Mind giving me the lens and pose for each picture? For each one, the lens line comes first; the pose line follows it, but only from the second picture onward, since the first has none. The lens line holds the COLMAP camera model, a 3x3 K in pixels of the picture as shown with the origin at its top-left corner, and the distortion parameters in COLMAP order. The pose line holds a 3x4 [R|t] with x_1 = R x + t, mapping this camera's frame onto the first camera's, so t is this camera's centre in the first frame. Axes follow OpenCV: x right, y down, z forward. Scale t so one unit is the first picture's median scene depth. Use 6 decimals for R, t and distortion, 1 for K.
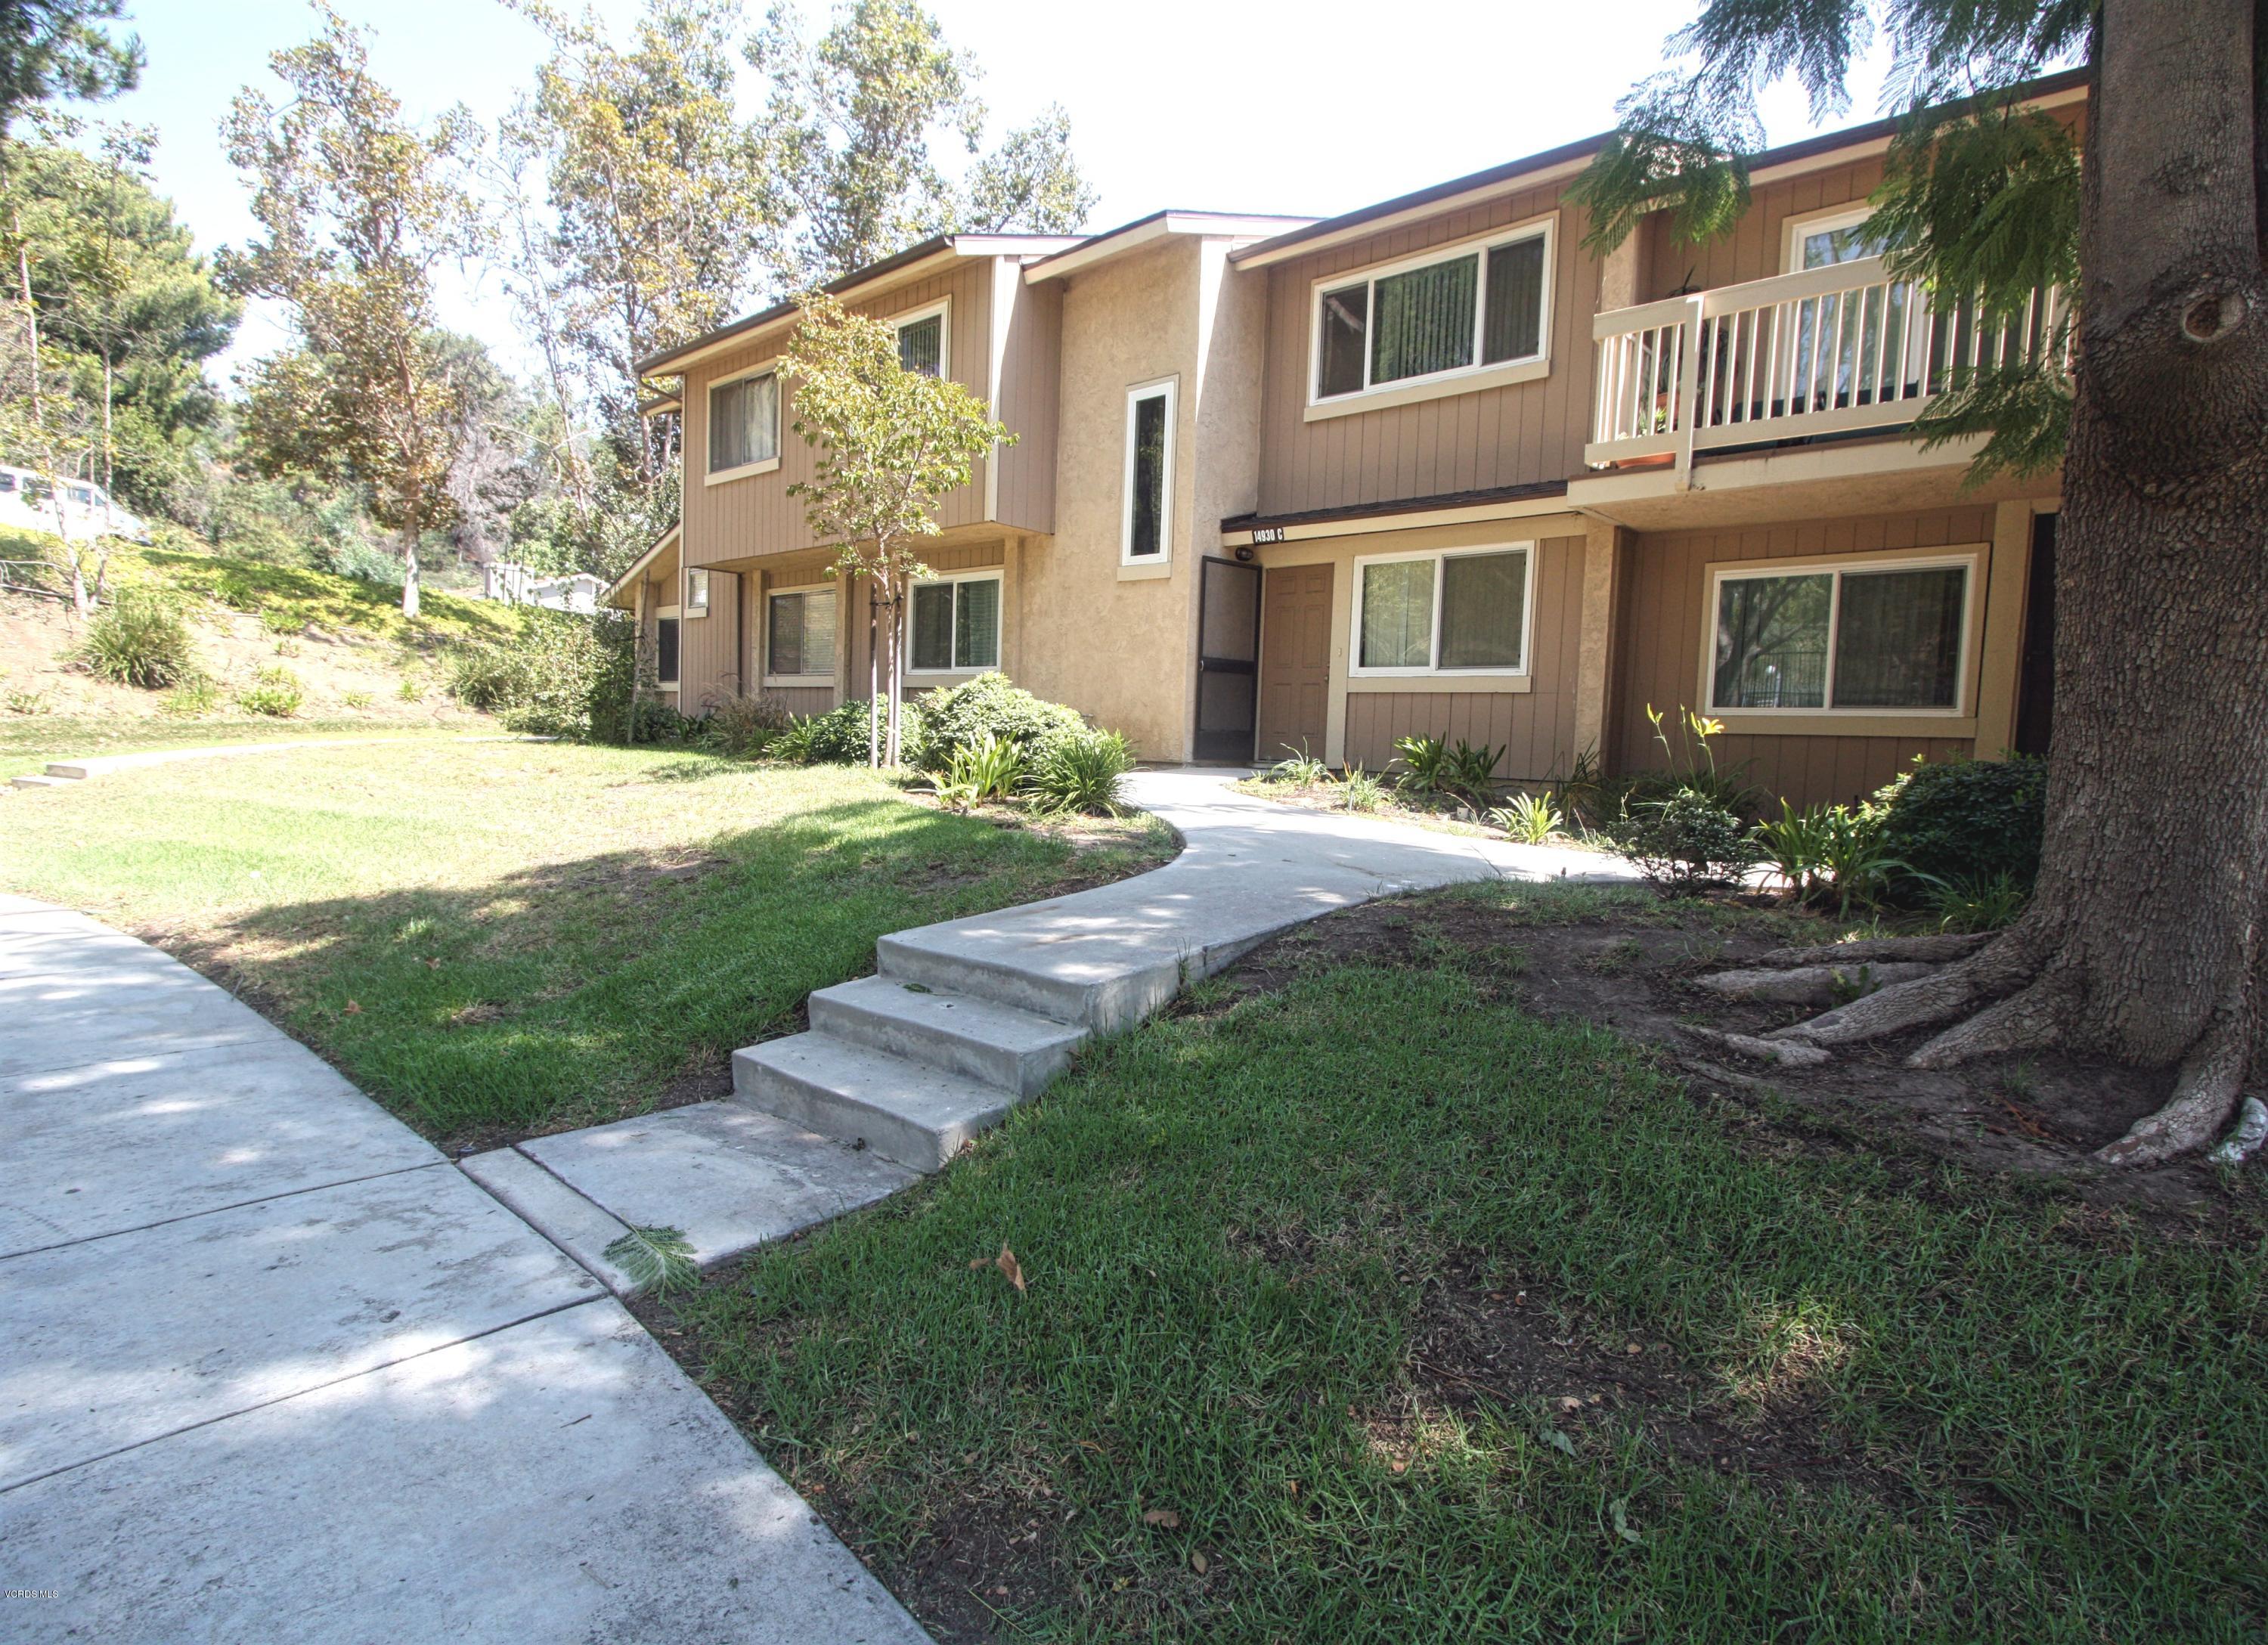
lens RADIAL K [[1191.4, 0, 1134.0], [0, 1191.4, 822.5], [0, 0, 1]] dist [0.000408, 0.000016]
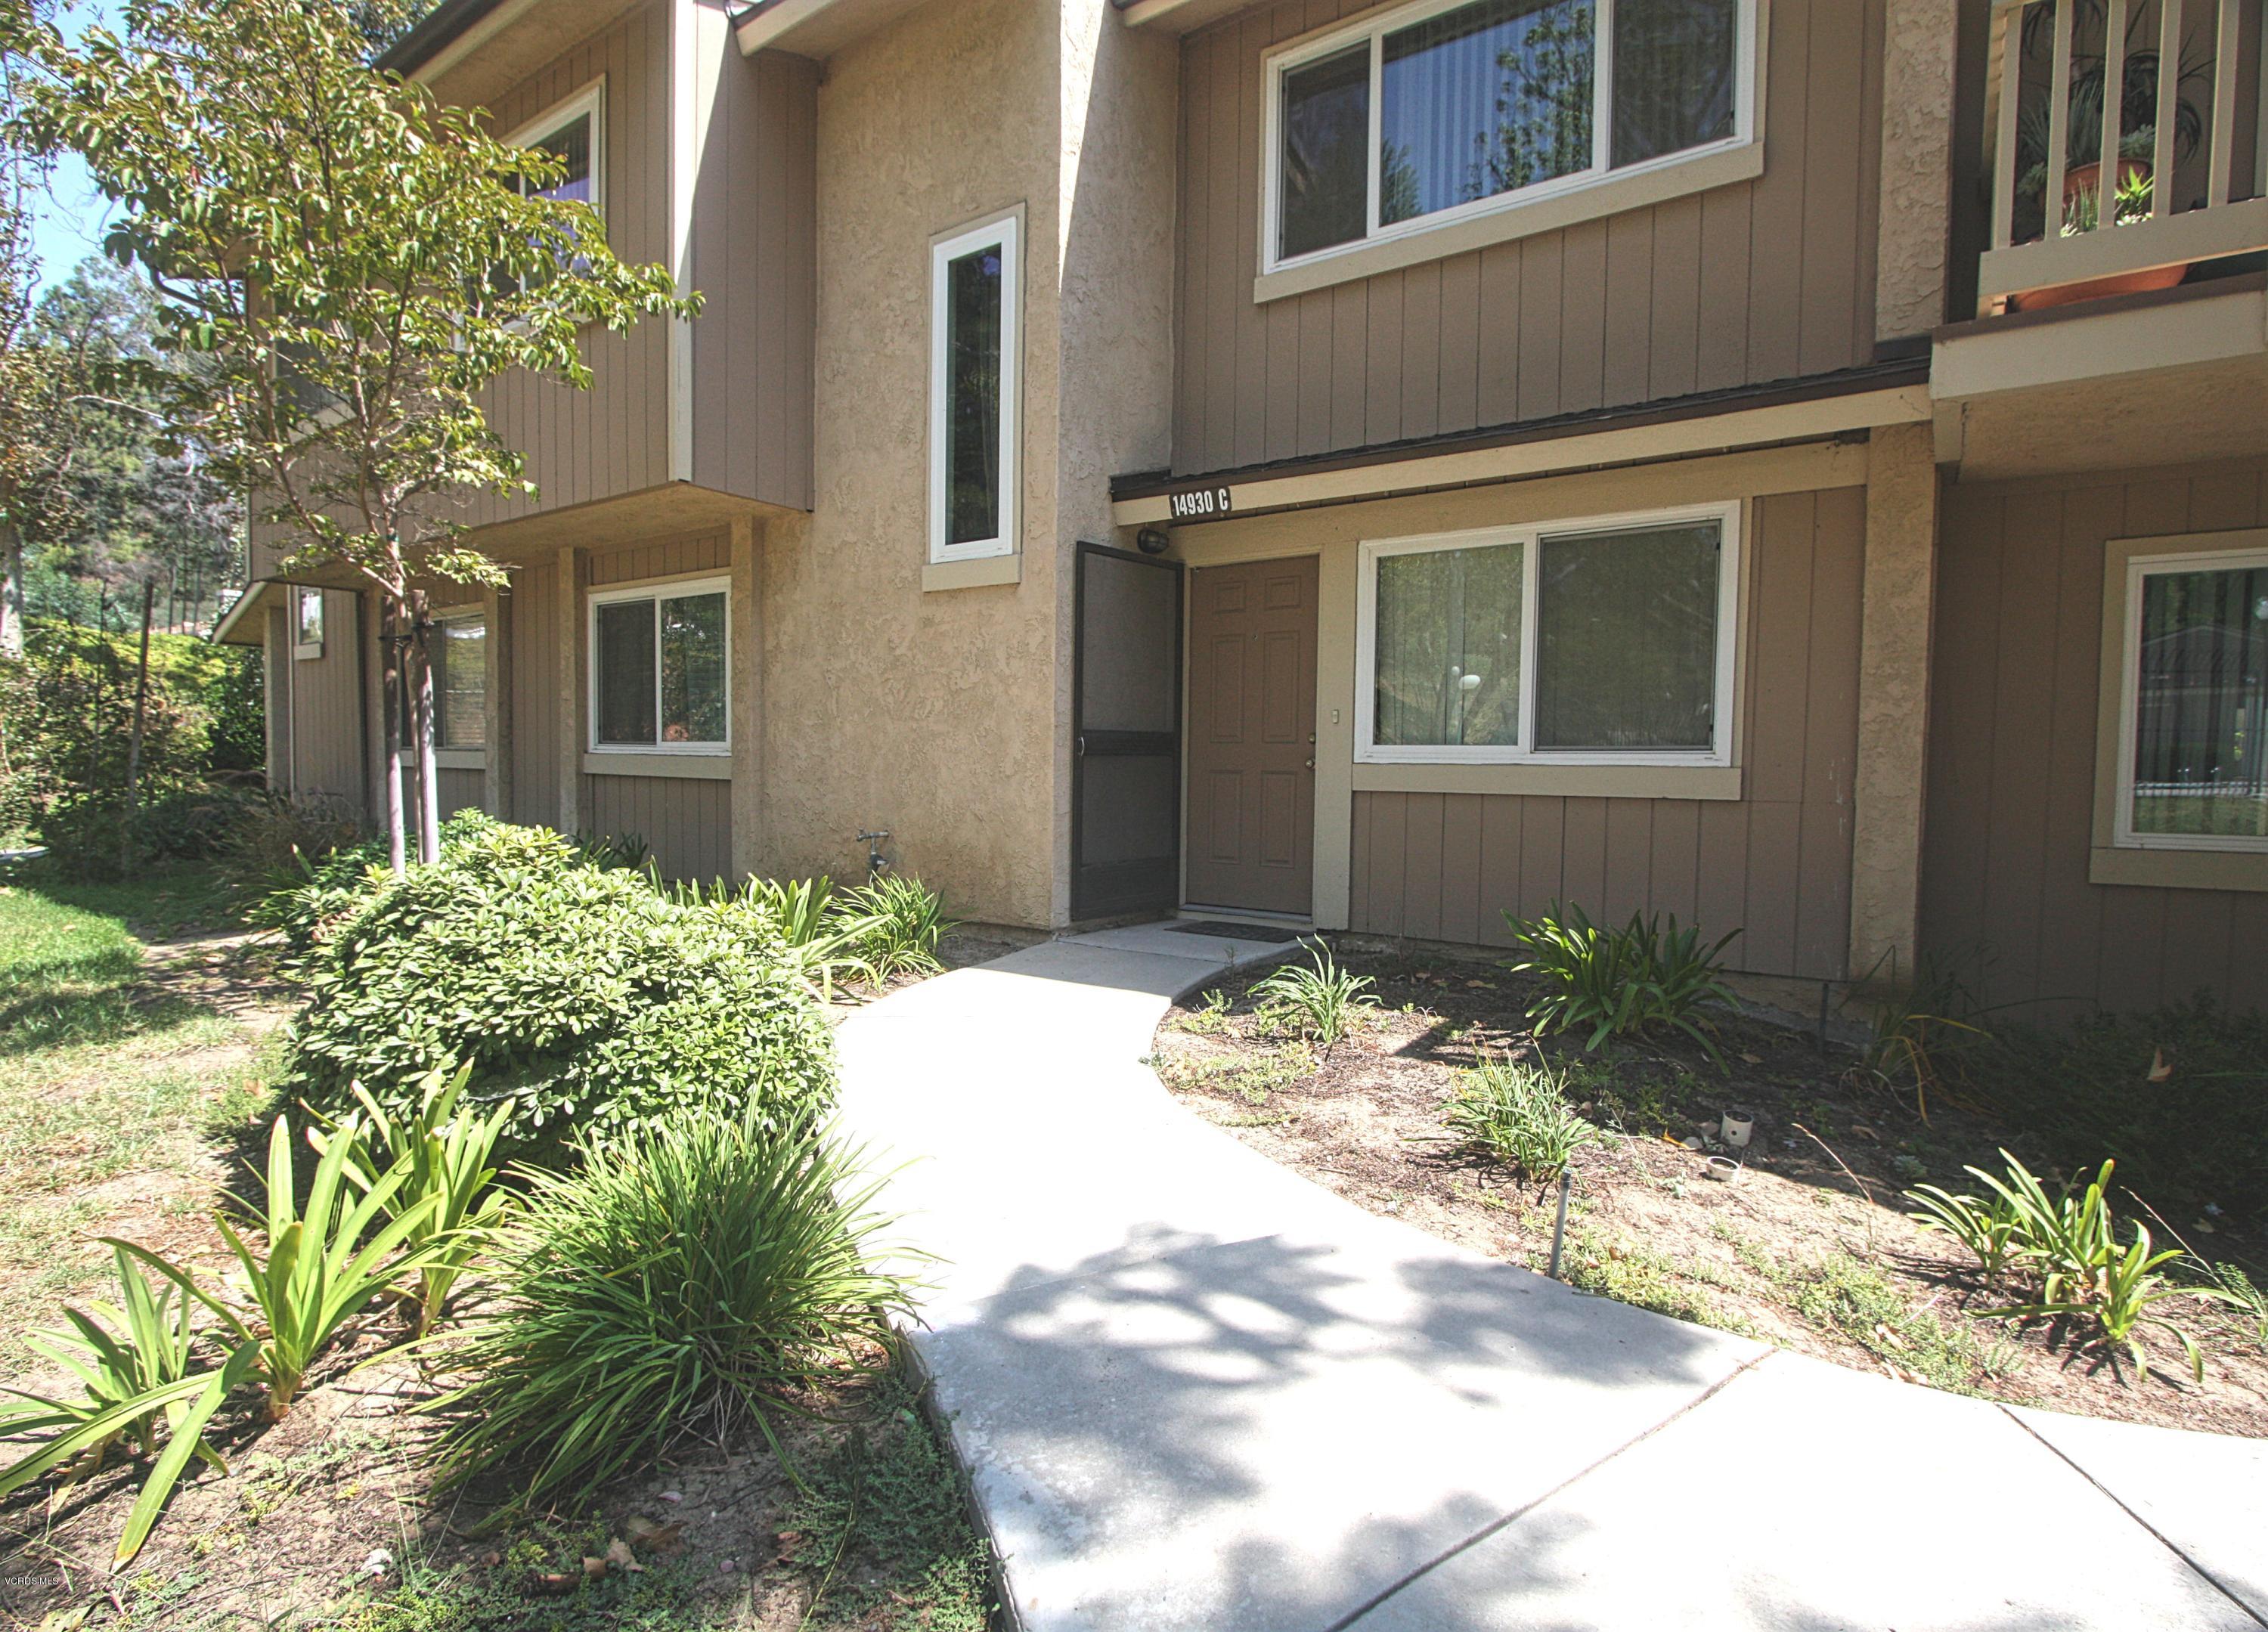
lens RADIAL K [[1215.8, 0, 1134.0], [0, 1215.8, 816.0], [0, 0, 1]] dist [-0.001218, -0.000147]
pose [[0.993442, -0.025820, 0.111386, 0.018353], [0.029253, 0.999142, -0.029301, -0.083810], [-0.110534, 0.032367, 0.993345, 0.457164]]
